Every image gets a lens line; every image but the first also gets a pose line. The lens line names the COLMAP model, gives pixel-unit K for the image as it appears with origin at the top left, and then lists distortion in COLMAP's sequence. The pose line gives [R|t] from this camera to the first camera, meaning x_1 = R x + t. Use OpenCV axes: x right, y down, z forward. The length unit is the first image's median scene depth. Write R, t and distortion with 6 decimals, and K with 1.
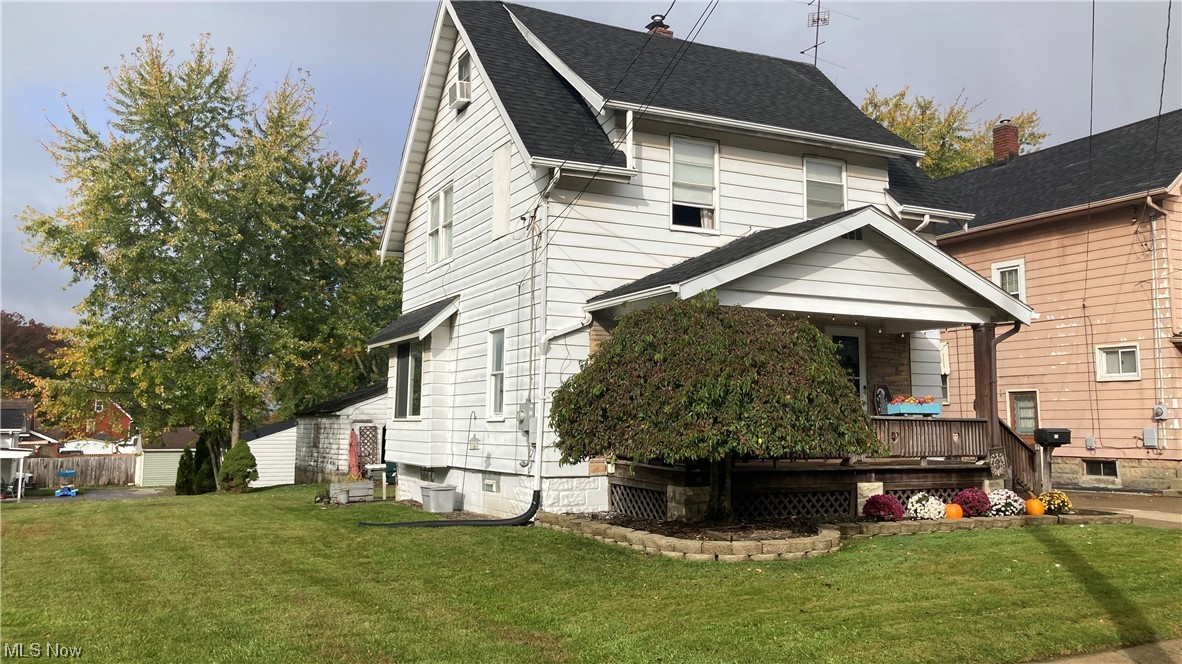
lens RADIAL K [[979.0, 0, 590.5], [0, 979.0, 335.4], [0, 0, 1]] dist [0.044764, -0.068989]
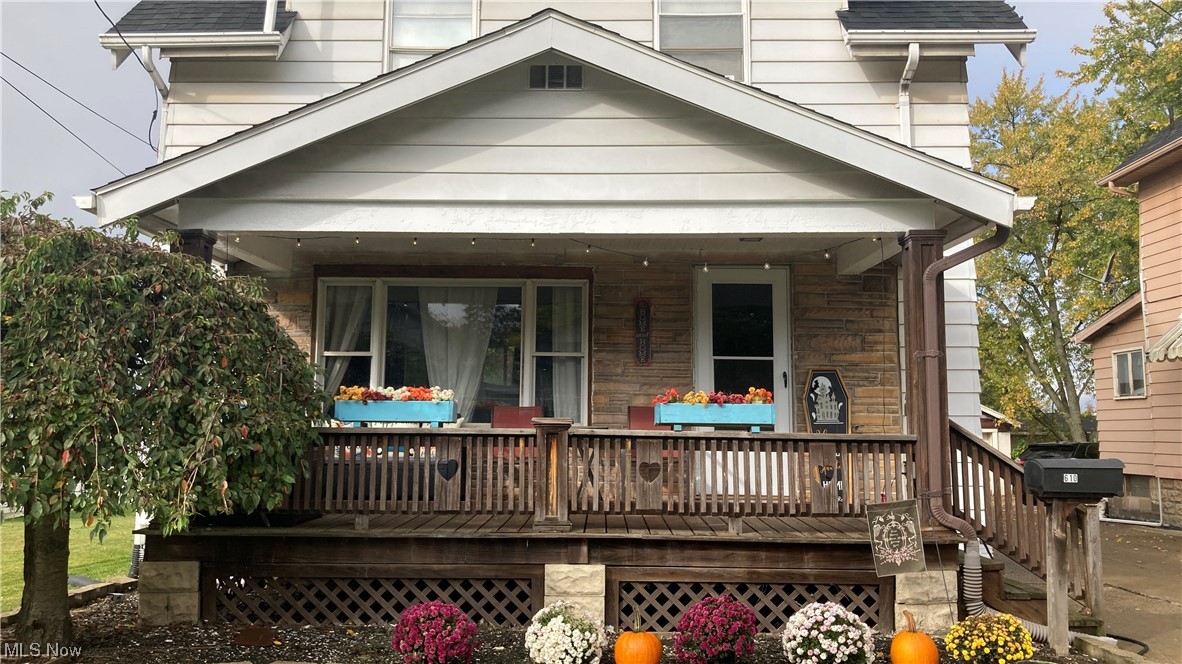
lens RADIAL K [[979.0, 0, 589.7], [0, 979.0, 323.0], [0, 0, 1]] dist [0.044764, -0.068989]
pose [[0.887130, -0.046271, -0.459195, 0.500959], [0.039073, 0.998919, -0.025172, 0.038705], [0.459863, 0.004389, 0.887979, 0.537899]]
